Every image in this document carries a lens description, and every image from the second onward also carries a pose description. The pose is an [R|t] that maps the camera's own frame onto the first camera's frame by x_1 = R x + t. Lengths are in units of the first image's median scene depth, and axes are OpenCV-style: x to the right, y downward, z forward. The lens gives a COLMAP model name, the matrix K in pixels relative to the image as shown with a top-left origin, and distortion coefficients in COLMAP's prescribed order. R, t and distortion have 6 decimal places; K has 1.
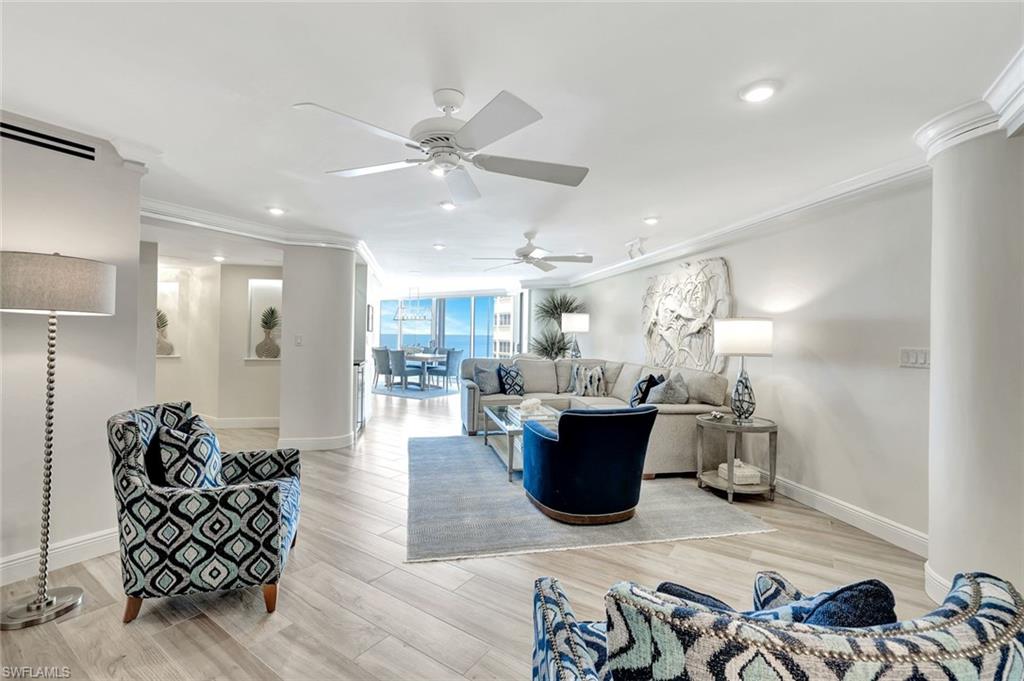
lens RADIAL K [[441.1, 0, 510.3], [0, 441.1, 328.7], [0, 0, 1]] dist [-0.008954, 0.000760]
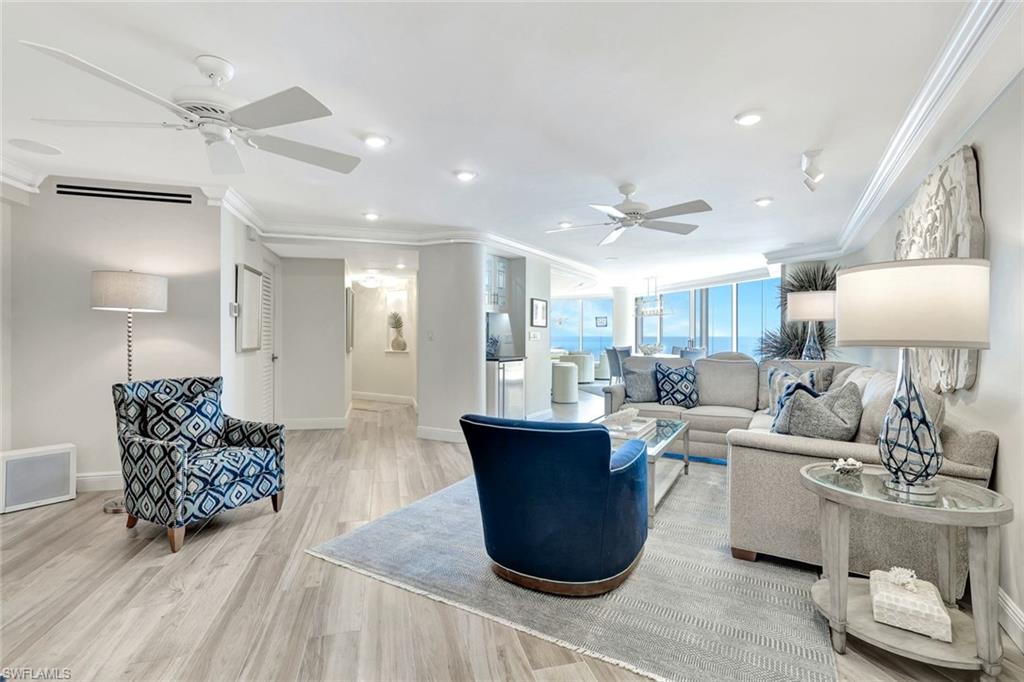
lens RADIAL K [[474.2, 0, 513.8], [0, 474.2, 332.3], [0, 0, 1]] dist [-0.001148, 0.000157]
pose [[0.748436, -0.019926, -0.662907, 0.508048], [0.020578, 0.999765, -0.006819, 0.038805], [0.662887, -0.008538, 0.748670, 0.327348]]
